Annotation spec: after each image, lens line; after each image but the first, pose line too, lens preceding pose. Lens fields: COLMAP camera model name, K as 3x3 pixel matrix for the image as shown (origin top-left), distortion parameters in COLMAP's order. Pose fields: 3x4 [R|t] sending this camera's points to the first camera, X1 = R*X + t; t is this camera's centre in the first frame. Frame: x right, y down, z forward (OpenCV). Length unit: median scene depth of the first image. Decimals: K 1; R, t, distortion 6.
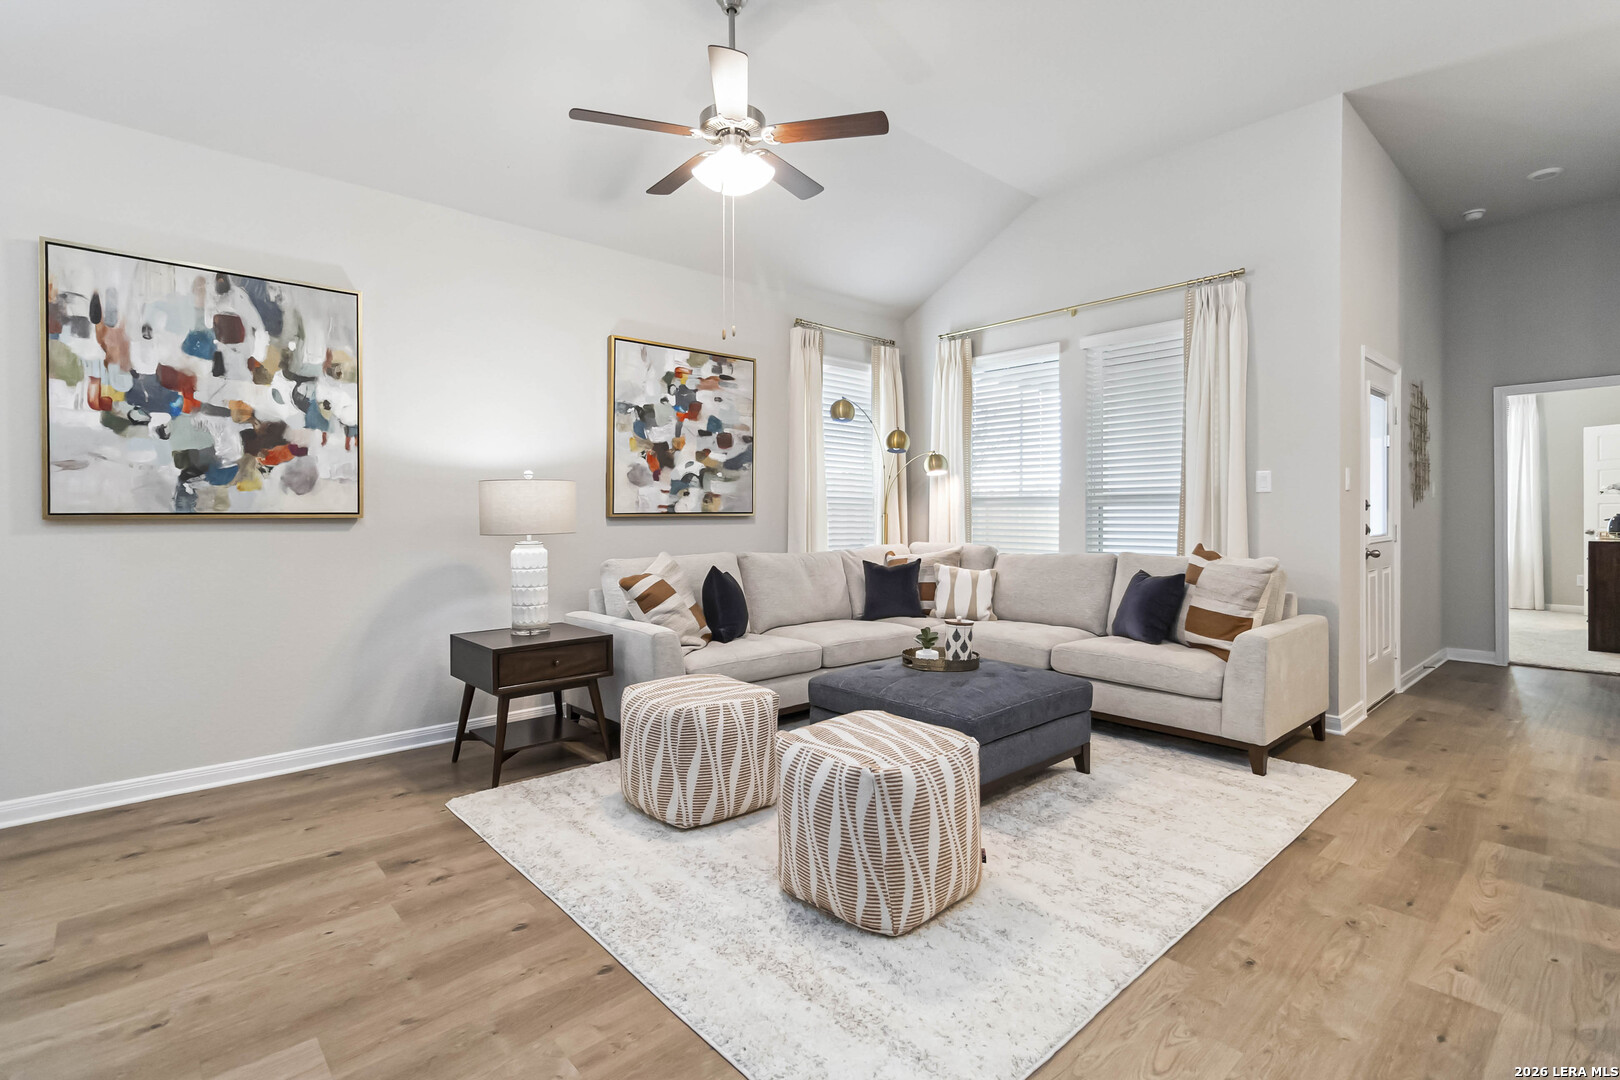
lens RADIAL K [[775.4, 0, 817.8], [0, 775.4, 511.7], [0, 0, 1]] dist [-0.000684, 0.000635]
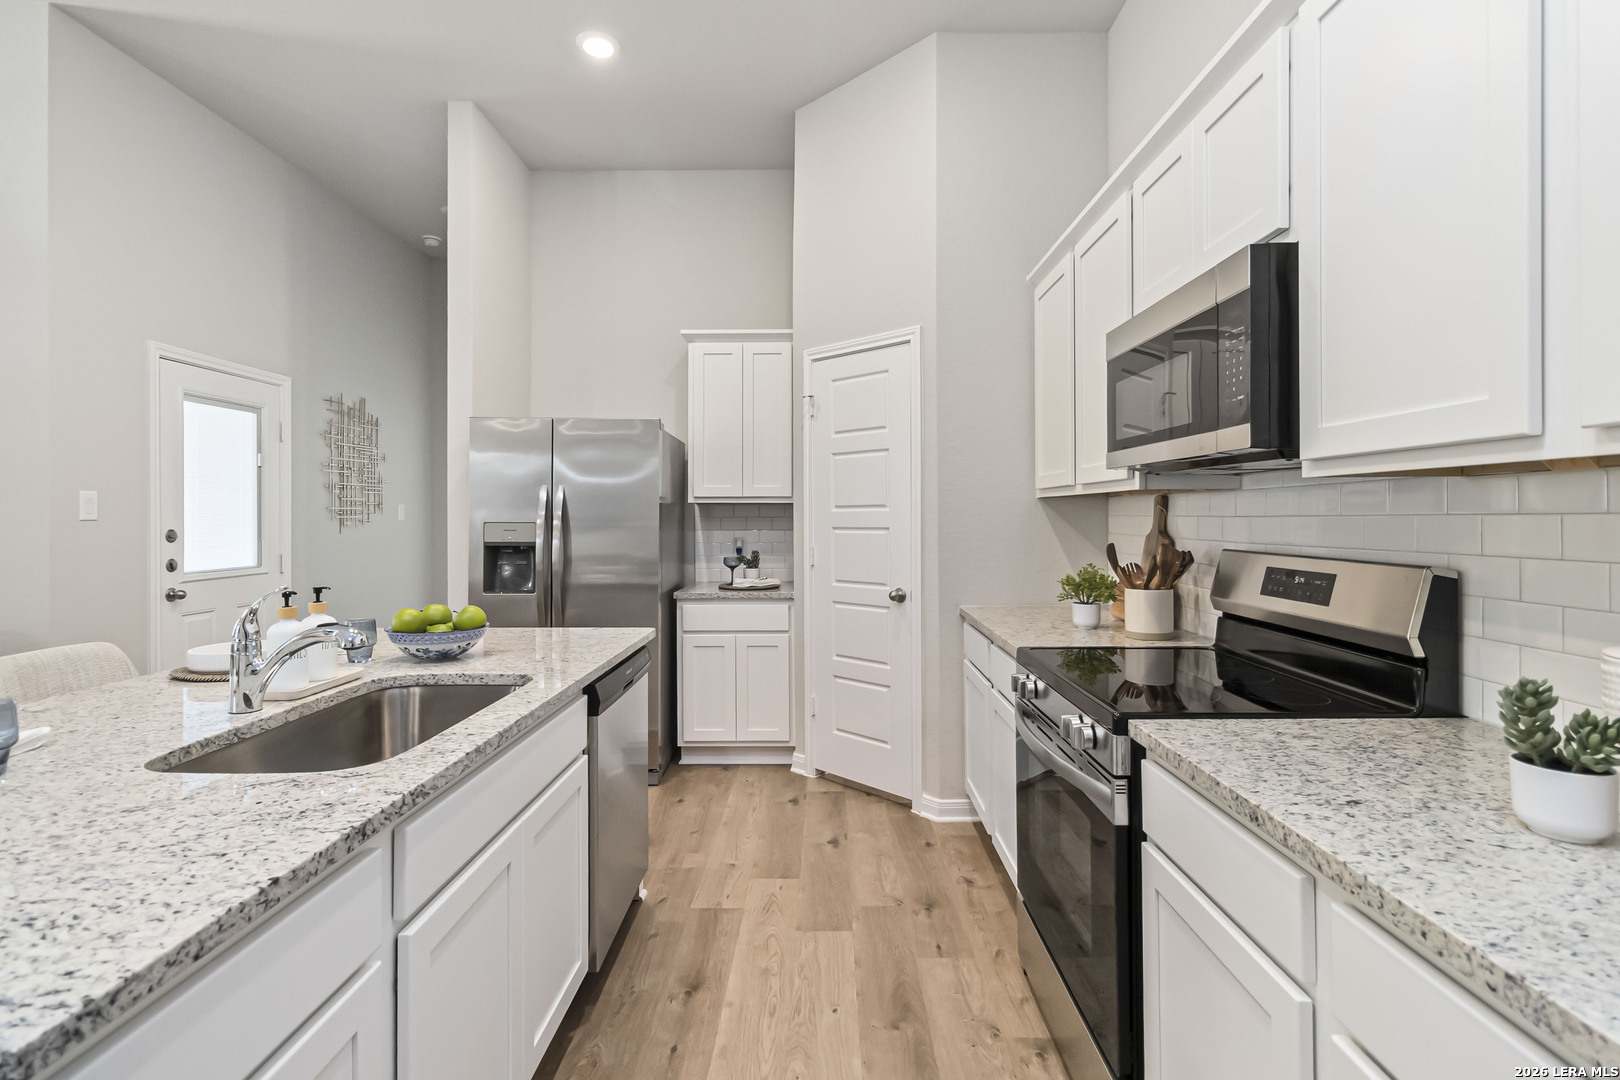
lens RADIAL K [[775.4, 0, 817.8], [0, 775.4, 511.7], [0, 0, 1]] dist [-0.000684, 0.000635]
pose [[0.682422, 0.004534, 0.730945, 0.692429], [0.002304, 0.999962, -0.008354, -0.031241], [-0.730955, 0.007385, 0.682386, -0.079983]]
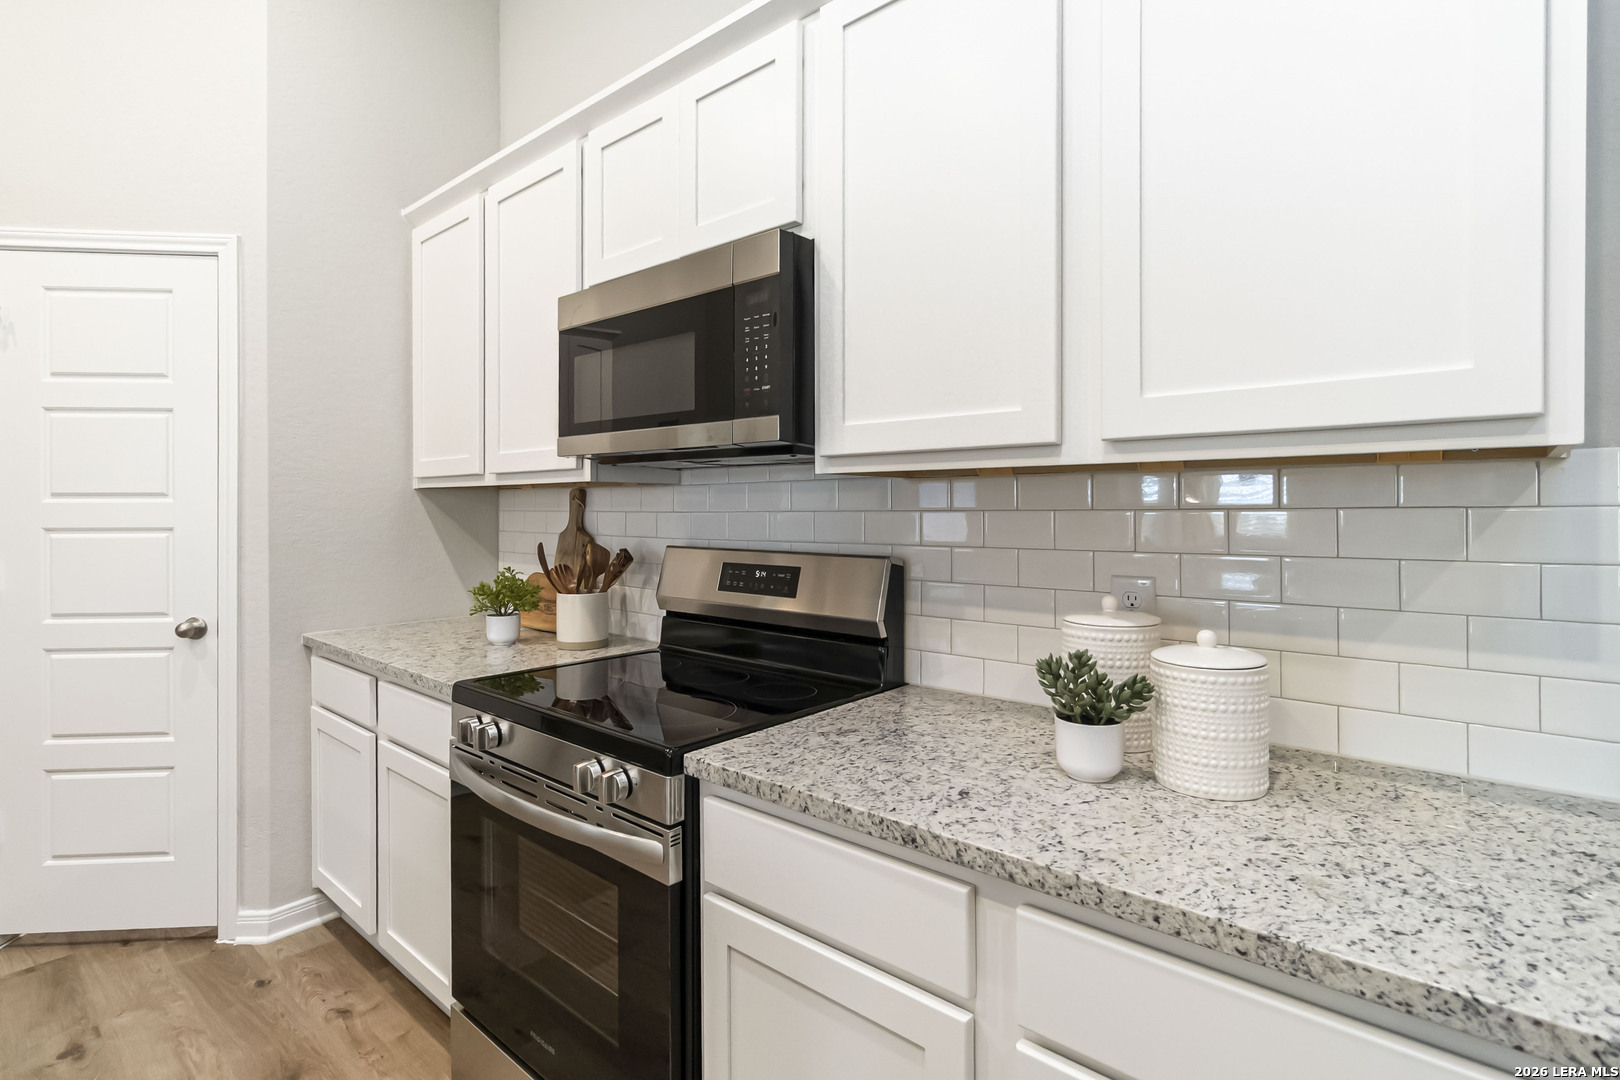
lens RADIAL K [[775.4, 0, 817.8], [0, 775.4, 511.7], [0, 0, 1]] dist [-0.000684, 0.000635]
pose [[-0.125798, 0.003292, 0.992050, 0.755915], [-0.000194, 0.999994, -0.003343, -0.030438], [-0.992056, -0.000613, -0.125797, 0.063268]]
